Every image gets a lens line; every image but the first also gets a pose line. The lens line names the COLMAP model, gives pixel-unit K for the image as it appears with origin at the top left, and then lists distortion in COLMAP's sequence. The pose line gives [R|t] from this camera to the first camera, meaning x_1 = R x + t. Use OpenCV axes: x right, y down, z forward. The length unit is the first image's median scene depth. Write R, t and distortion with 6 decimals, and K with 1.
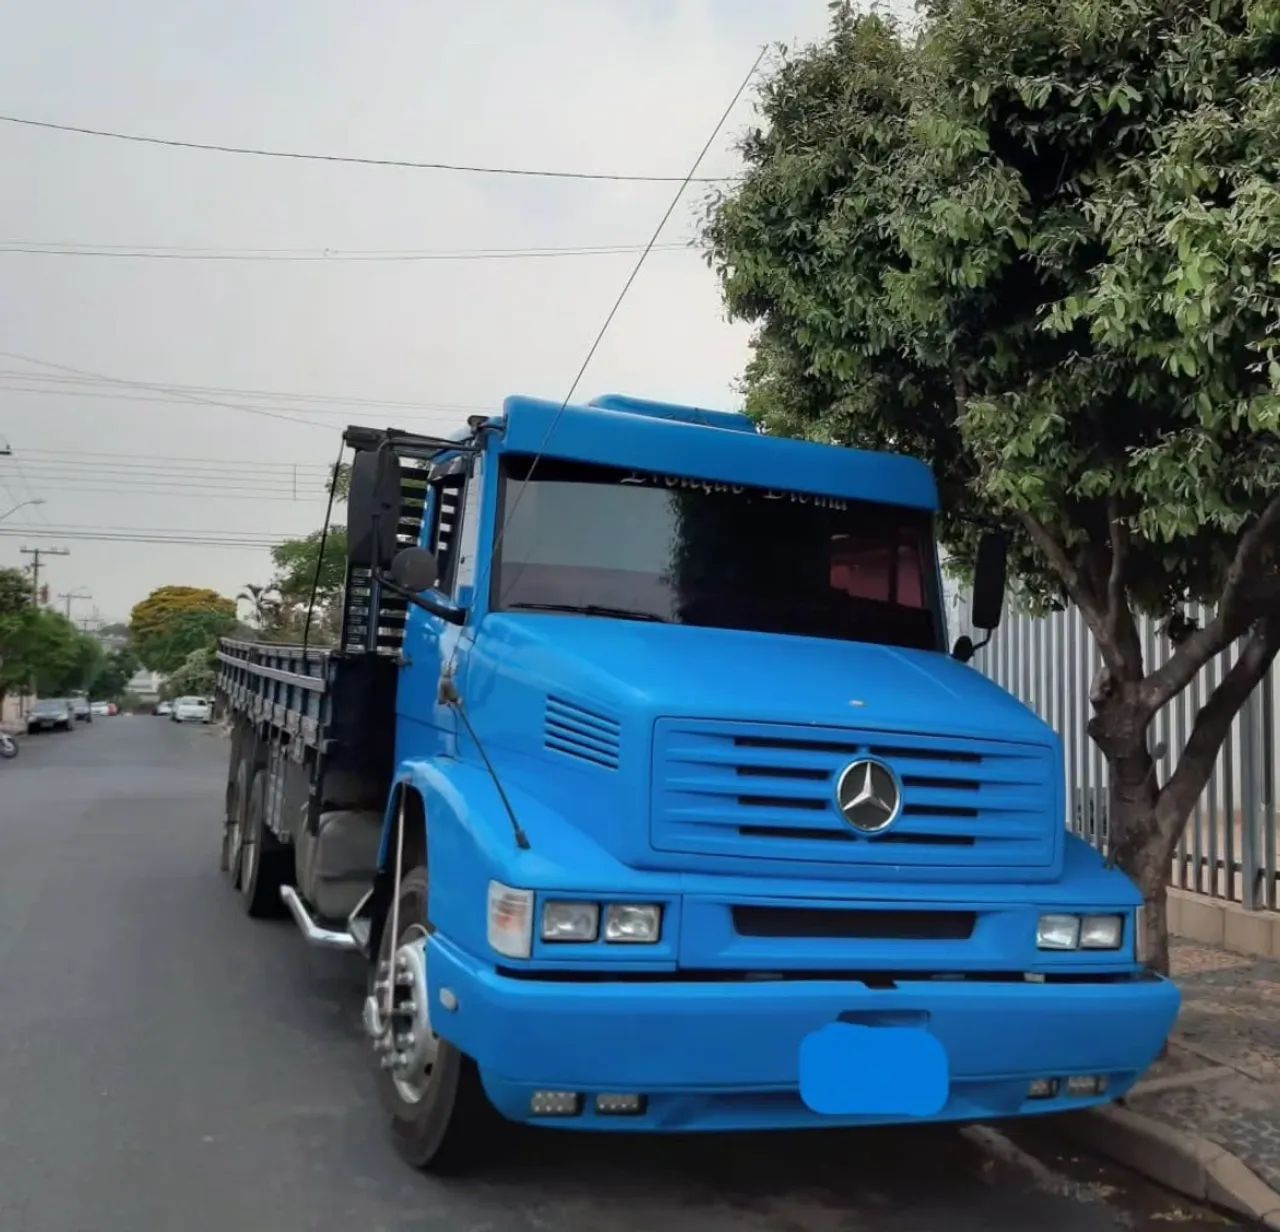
lens RADIAL K [[1421.5, 0, 640.0], [0, 1421.5, 616.0], [0, 0, 1]] dist [0.103013, -0.161762]
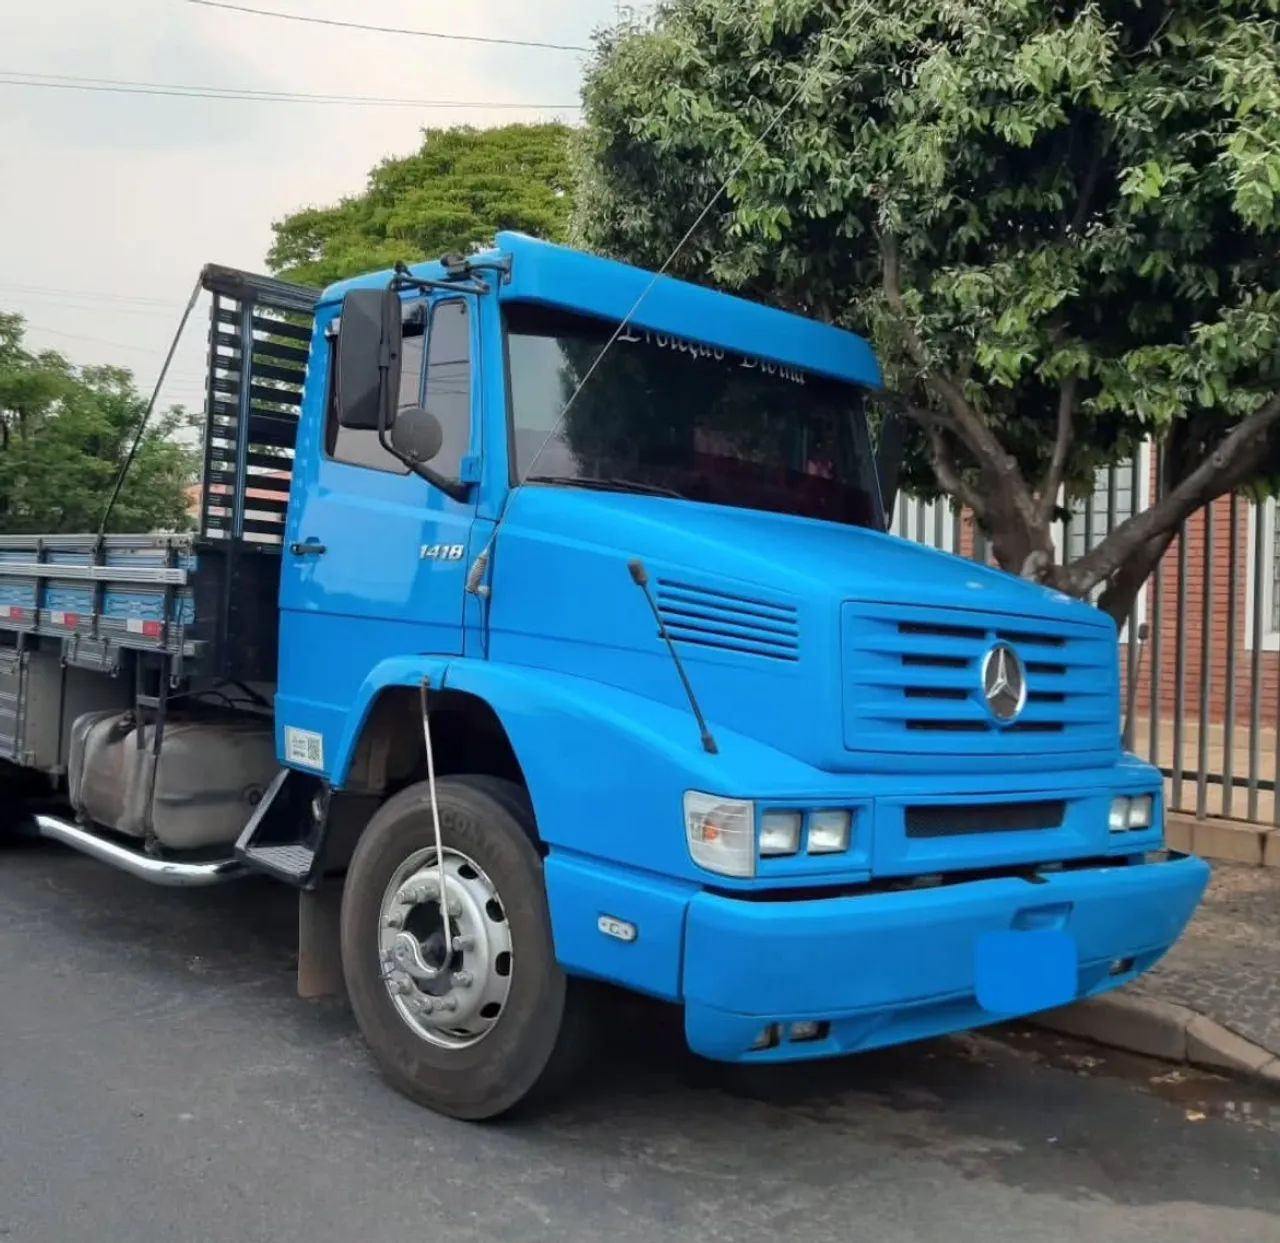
lens RADIAL K [[1461.9, 0, 640.0], [0, 1461.9, 621.5], [0, 0, 1]] dist [0.016885, -0.020883]
pose [[0.953750, -0.014932, 0.300230, -0.350793], [-0.007624, 0.997242, 0.073819, 0.015924], [-0.300504, -0.072694, 0.951006, 0.158279]]
